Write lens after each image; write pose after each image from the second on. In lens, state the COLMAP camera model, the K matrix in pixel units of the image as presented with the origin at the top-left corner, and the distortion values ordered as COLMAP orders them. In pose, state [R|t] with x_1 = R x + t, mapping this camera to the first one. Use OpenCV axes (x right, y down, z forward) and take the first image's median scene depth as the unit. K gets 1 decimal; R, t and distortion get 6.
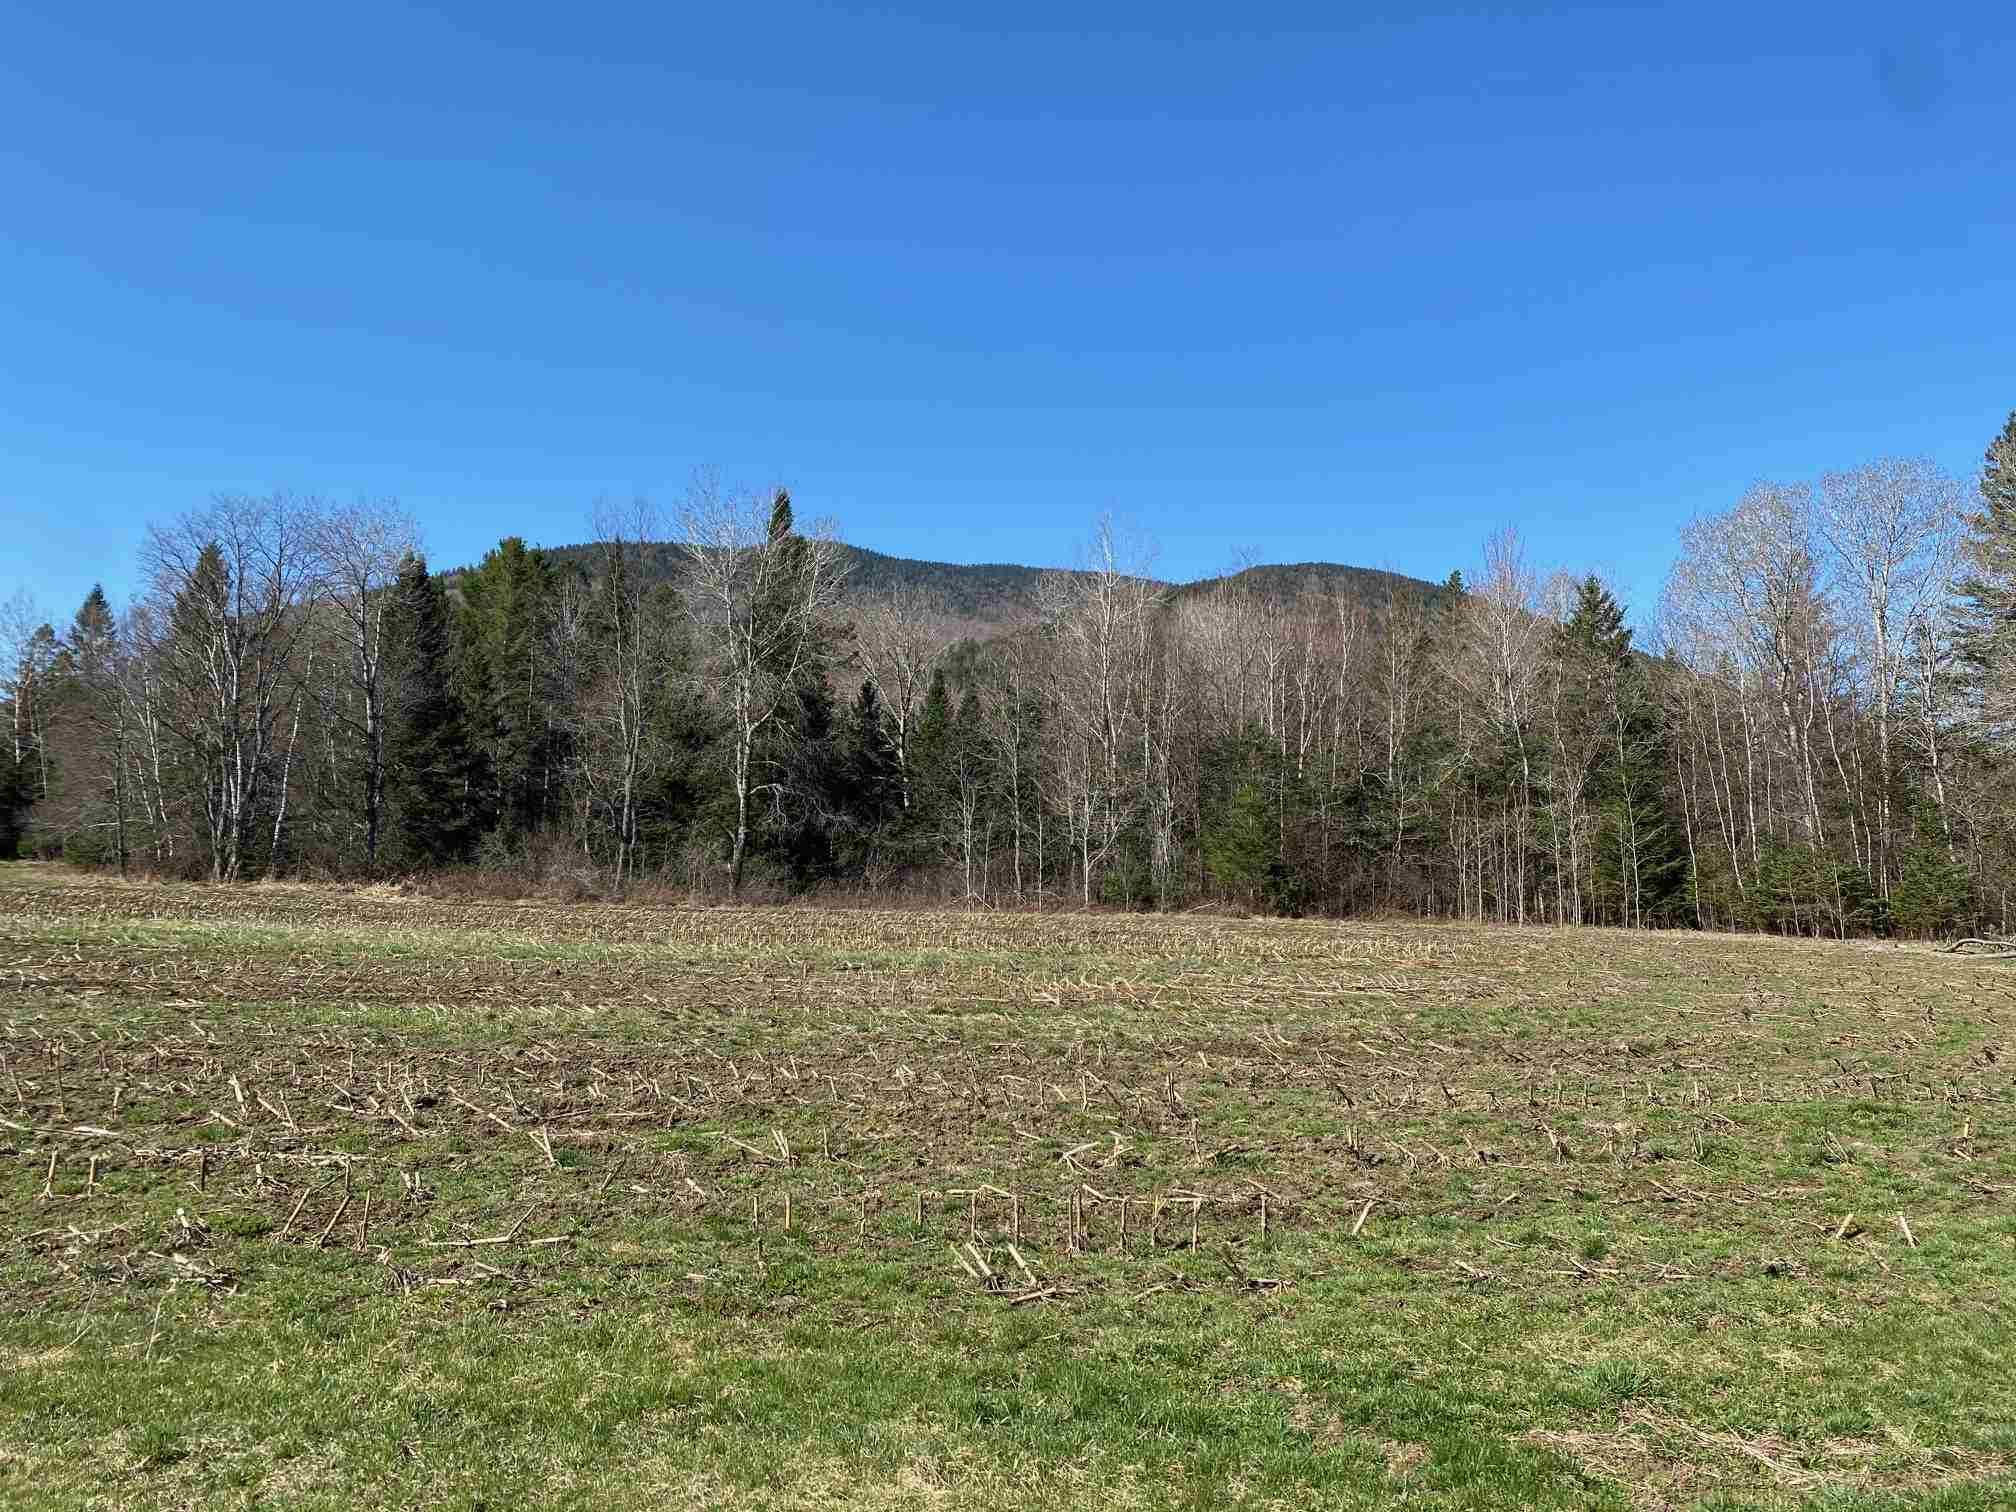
lens RADIAL K [[1514.9, 0, 1015.0], [0, 1514.9, 757.7], [0, 0, 1]] dist [0.012435, -0.017649]
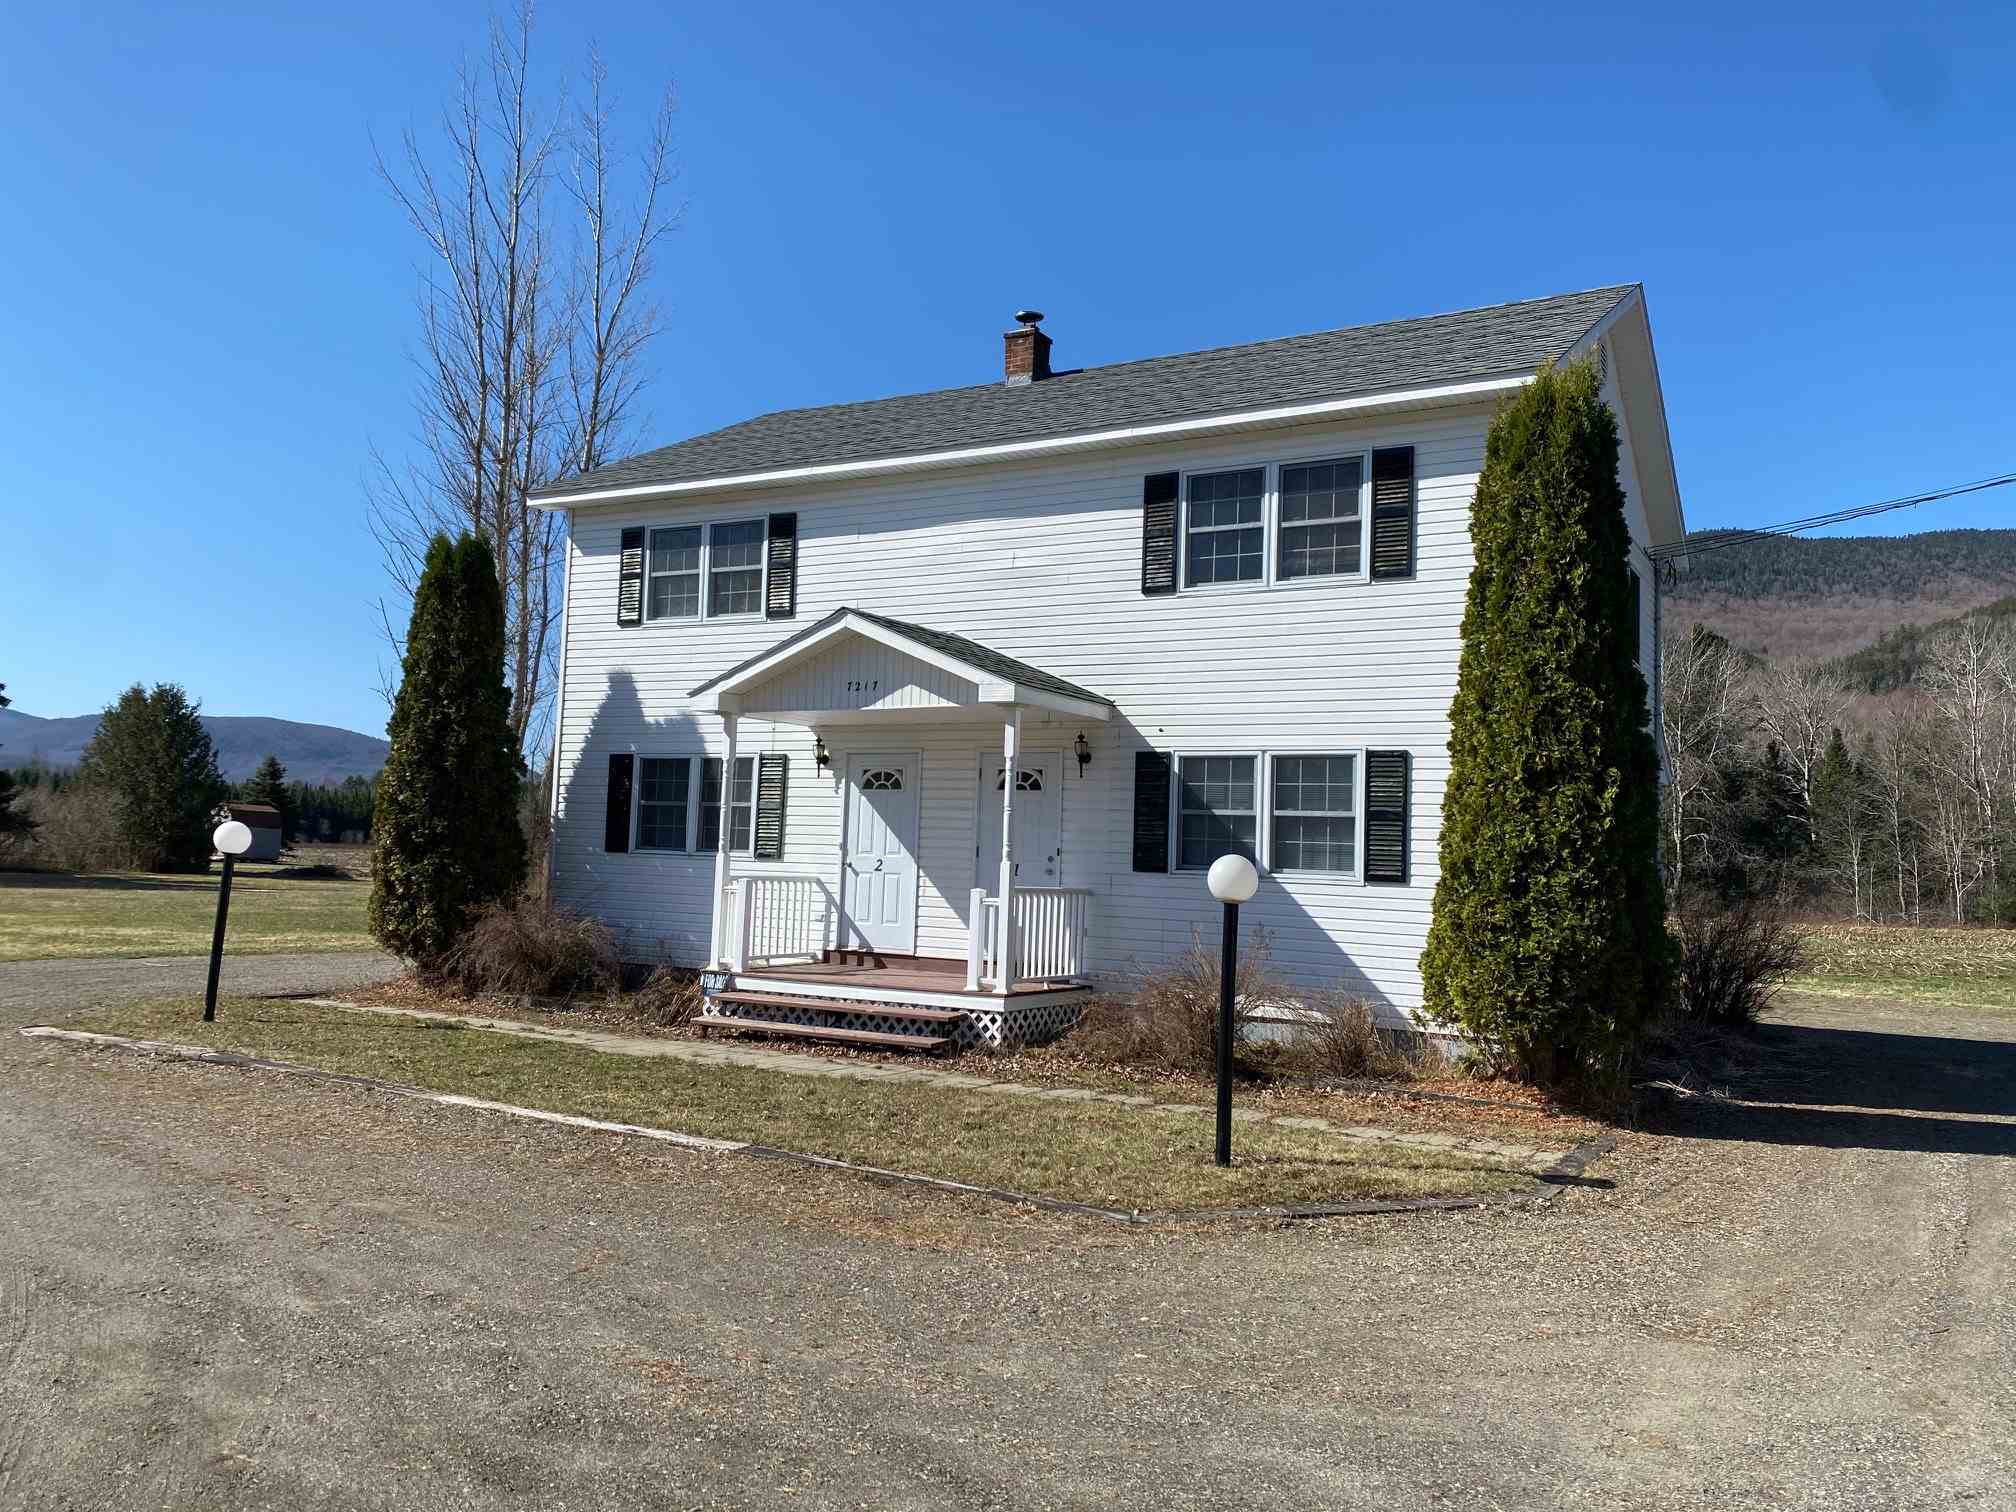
lens RADIAL K [[1514.9, 0, 1009.0], [0, 1514.9, 748.5], [0, 0, 1]] dist [0.012435, -0.017649]
pose [[0.842234, -0.039373, -0.537673, 0.013065], [0.030635, 0.999213, -0.025183, -0.009525], [0.538241, 0.004738, 0.842777, -0.114431]]
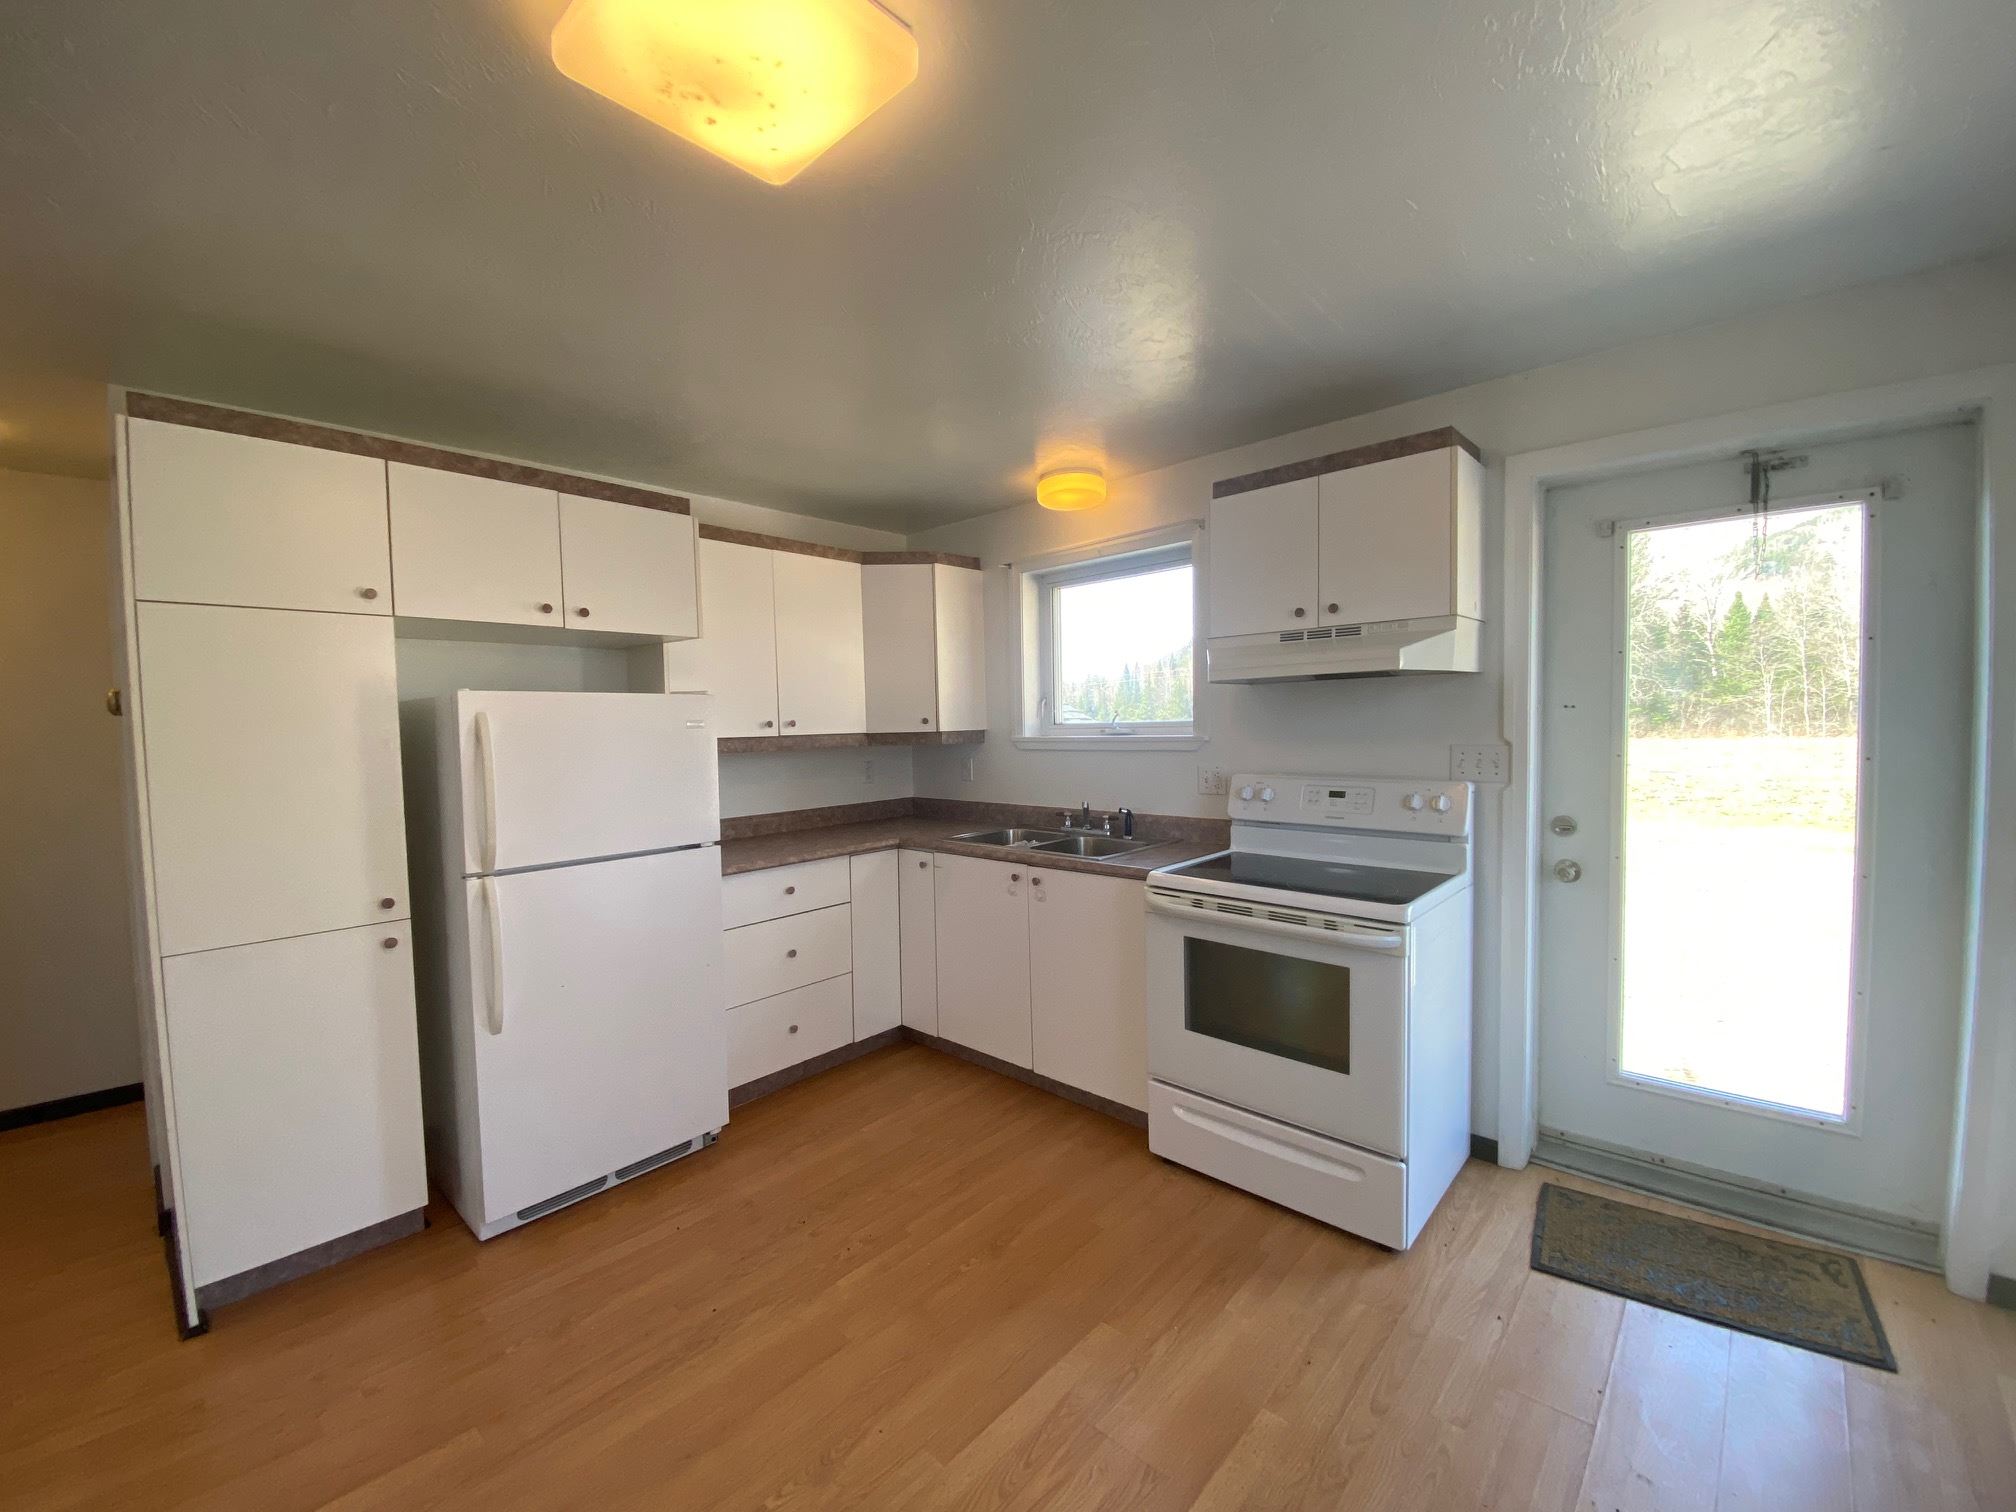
lens RADIAL K [[821.7, 0, 1007.3], [0, 821.7, 764.2], [0, 0, 1]] dist [-0.011769, -0.000237]
pose [[0.713267, -0.011020, -0.700805, 0.000043], [0.096540, 0.991891, 0.082659, -0.006592], [0.694212, -0.126614, 0.708547, -0.060246]]
